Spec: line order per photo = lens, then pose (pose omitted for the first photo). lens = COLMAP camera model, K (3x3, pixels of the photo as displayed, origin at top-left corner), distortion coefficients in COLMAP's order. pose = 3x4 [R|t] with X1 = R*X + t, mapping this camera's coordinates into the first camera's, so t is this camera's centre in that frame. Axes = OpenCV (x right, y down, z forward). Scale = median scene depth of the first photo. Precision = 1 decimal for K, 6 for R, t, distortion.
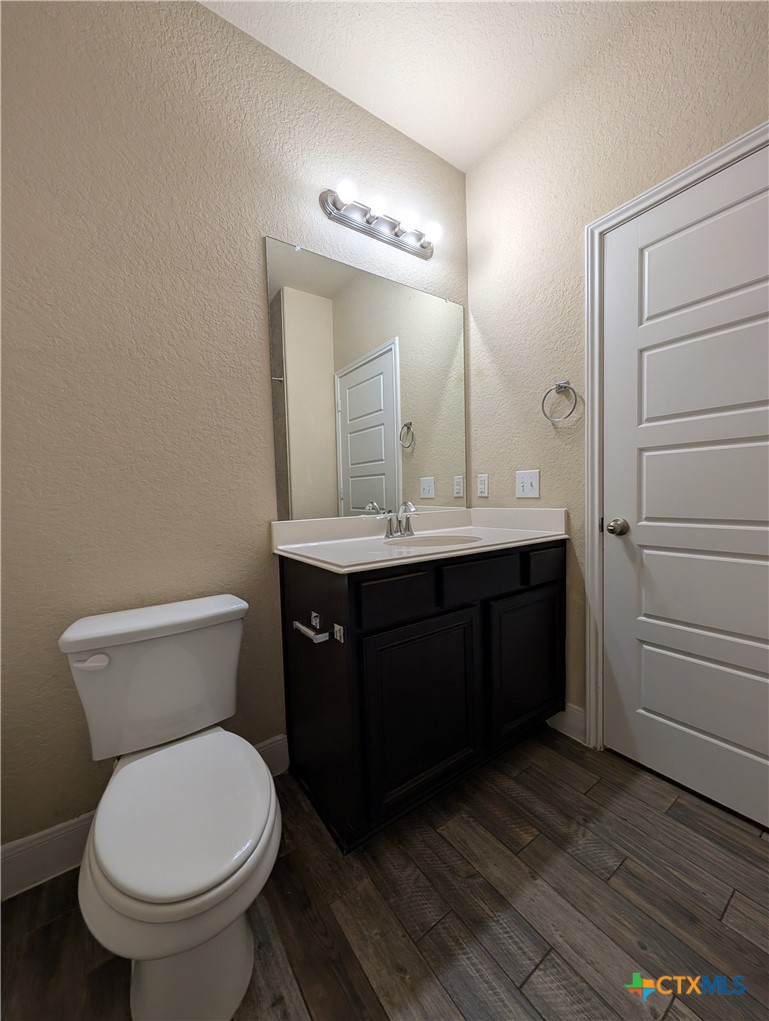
lens RADIAL K [[385.1, 0, 382.2], [0, 385.1, 512.1], [0, 0, 1]] dist [0.000953, -0.000312]
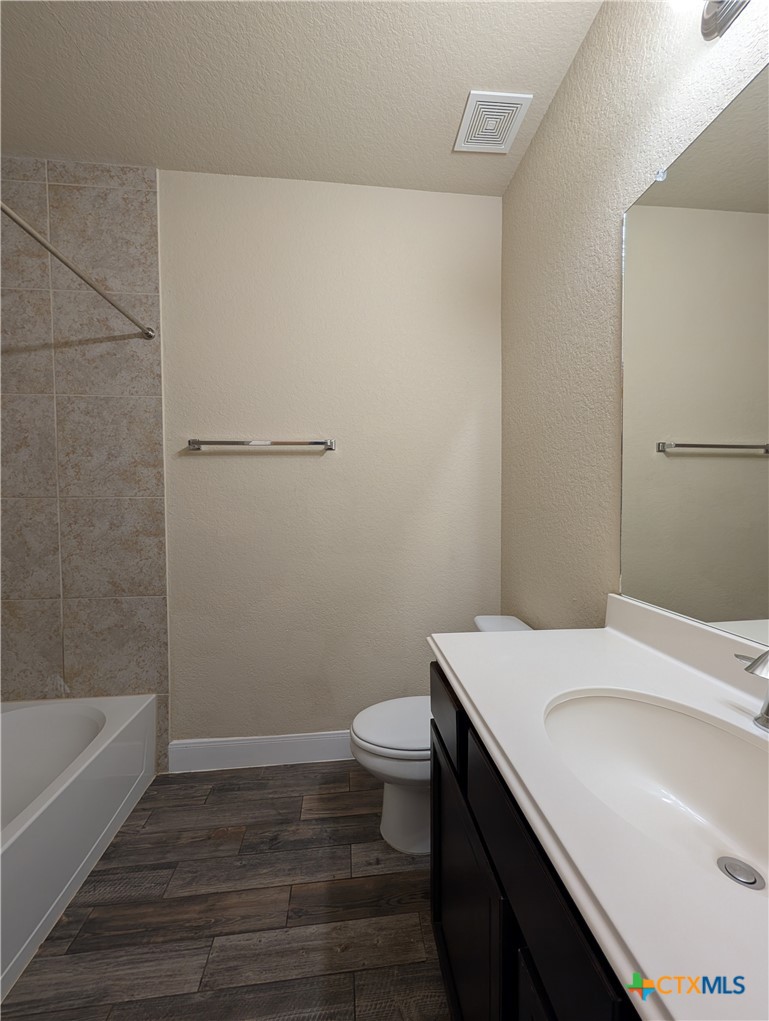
lens RADIAL K [[385.1, 0, 382.4], [0, 385.1, 508.9], [0, 0, 1]] dist [0.000953, -0.000312]
pose [[-0.489741, 0.049408, -0.870467, 0.899642], [-0.021383, 0.997412, 0.068644, -0.279694], [0.871606, 0.052231, -0.487417, 1.465944]]
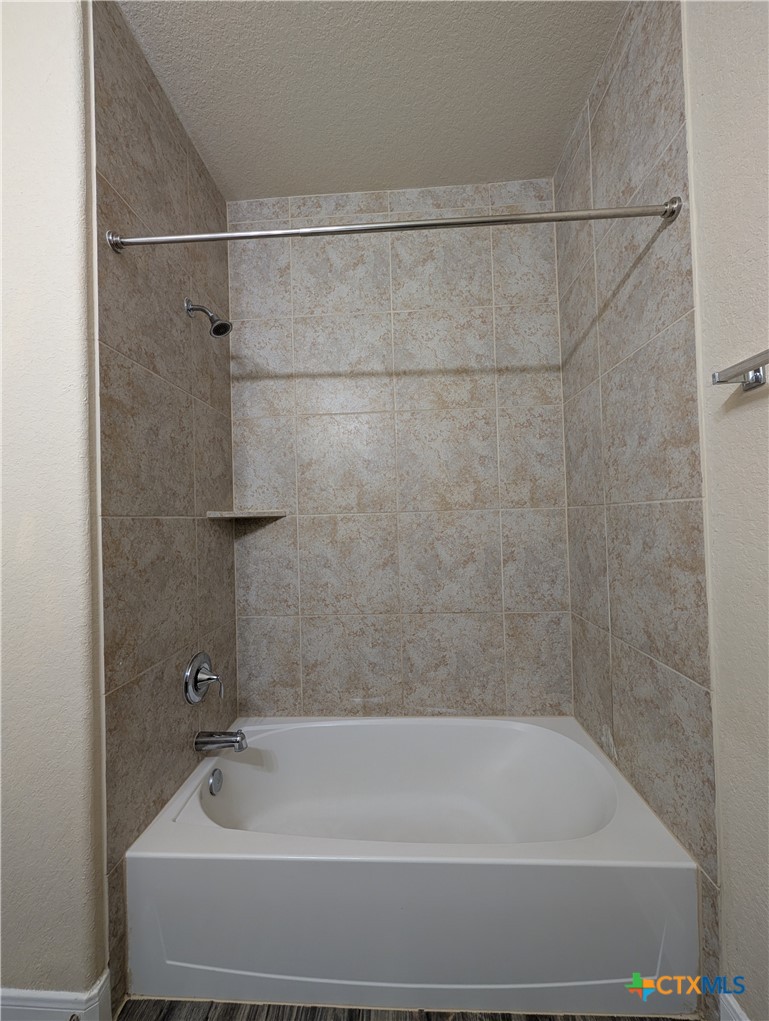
lens RADIAL K [[385.1, 0, 380.4], [0, 385.1, 512.6], [0, 0, 1]] dist [0.000953, -0.000312]
pose [[-0.793249, 0.052982, 0.606587, 0.202494], [0.071073, 0.997454, 0.005823, -0.236063], [-0.604735, 0.047731, -0.794996, 1.089173]]
